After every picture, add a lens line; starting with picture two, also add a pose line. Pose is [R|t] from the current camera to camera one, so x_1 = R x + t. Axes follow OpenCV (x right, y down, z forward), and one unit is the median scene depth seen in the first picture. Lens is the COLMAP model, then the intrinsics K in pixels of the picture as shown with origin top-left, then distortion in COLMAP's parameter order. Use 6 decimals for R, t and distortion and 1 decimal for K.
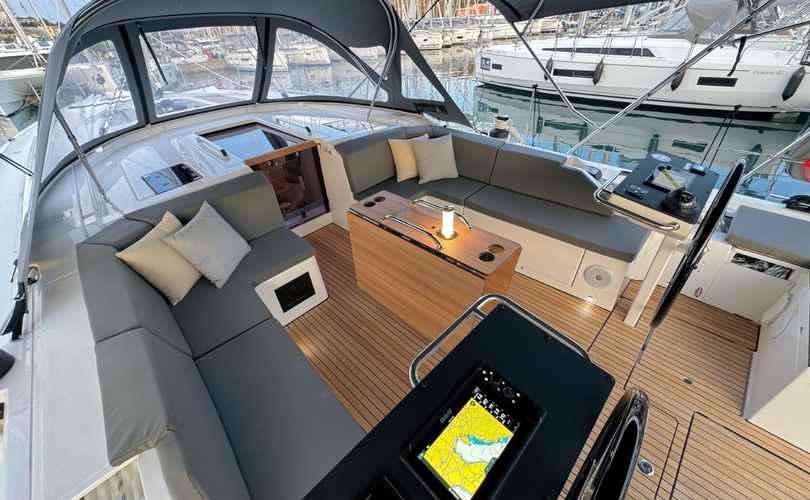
lens RADIAL K [[322.1, 0, 403.3], [0, 322.1, 247.7], [0, 0, 1]] dist [0.001162, -0.000019]
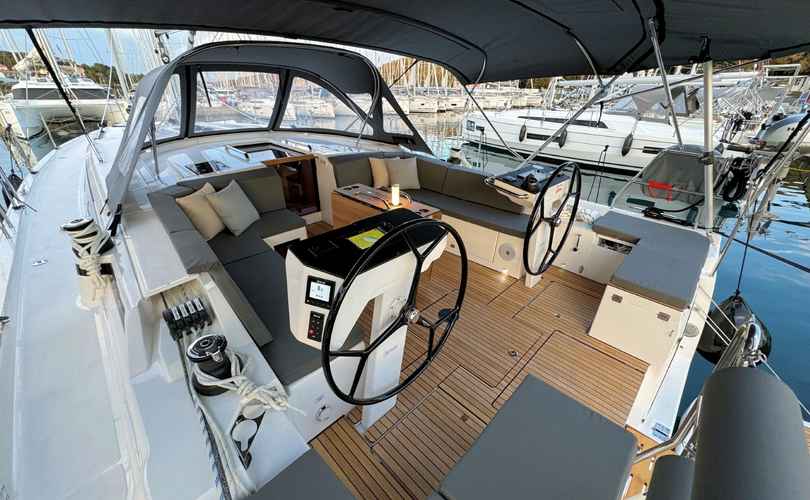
lens RADIAL K [[322.1, 0, 403.6], [0, 322.1, 247.5], [0, 0, 1]] dist [0.001162, -0.000019]
pose [[0.997663, 0.063203, 0.025968, 0.080632], [-0.058488, 0.986383, -0.153716, 0.218585], [-0.035330, 0.151838, 0.987774, -0.260643]]
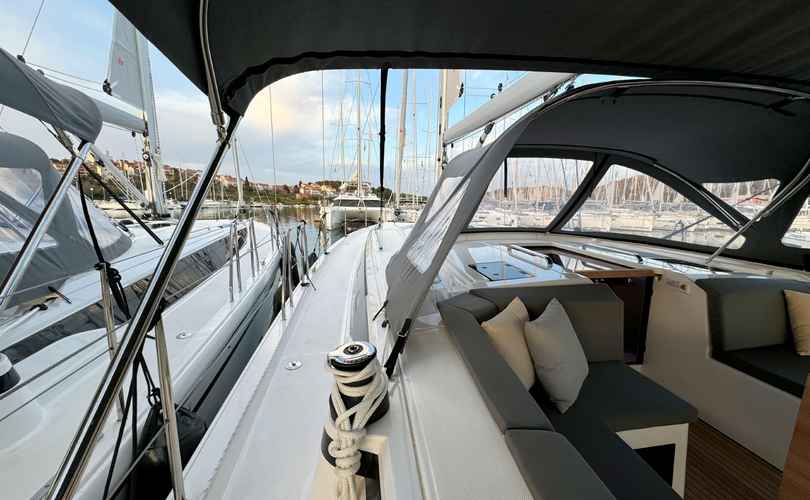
lens RADIAL K [[322.1, 0, 408.1], [0, 322.1, 249.7], [0, 0, 1]] dist [0.001162, -0.000019]
pose [[0.817374, 0.160431, -0.553319, -0.315317], [-0.385068, 0.866522, -0.317587, 0.106262], [0.428512, 0.472653, 0.770050, 0.084467]]
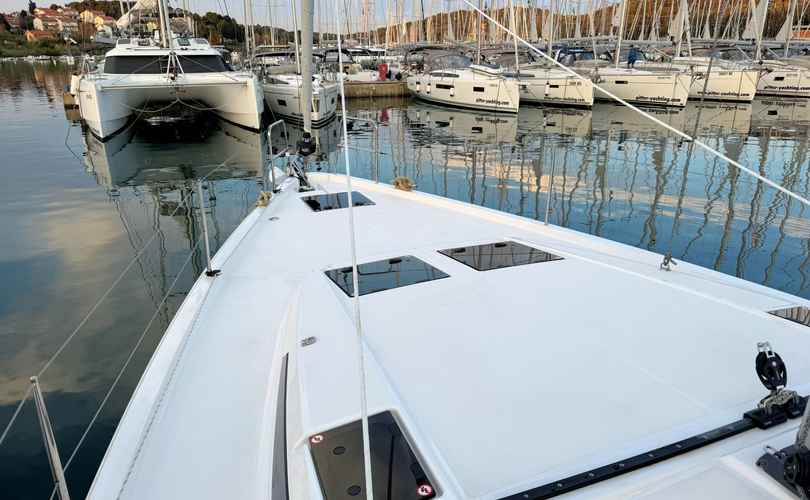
lens RADIAL K [[579.1, 0, 396.4], [0, 579.1, 252.4], [0, 0, 1]] dist [0.038861, -0.029064]
pose [[0.916313, 0.189118, -0.352993, -1.449777], [-0.271051, 0.941758, -0.199053, -0.720981], [0.294789, 0.278074, 0.914207, 1.041844]]
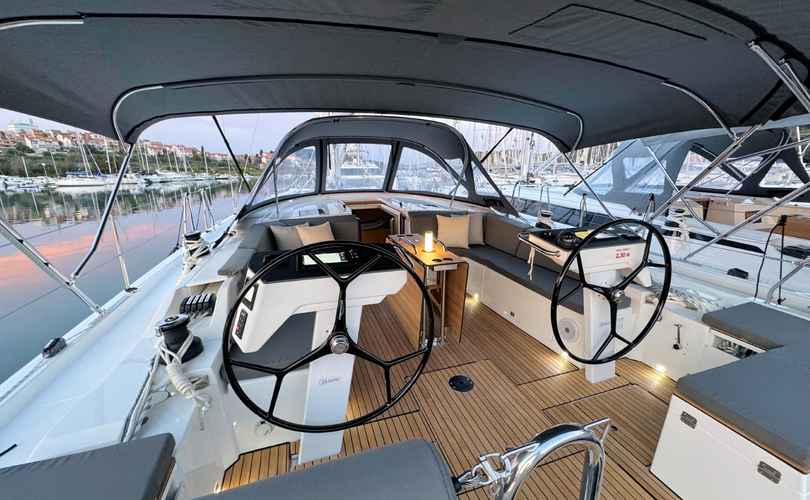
lens RADIAL K [[322.1, 0, 403.3], [0, 322.1, 245.1], [0, 0, 1]] dist [0.001162, -0.000019]
pose [[0.891080, 0.161027, -0.424319, 0.362370], [-0.301095, 0.909308, -0.287230, 0.220385], [0.339585, 0.383705, 0.858751, -0.189883]]
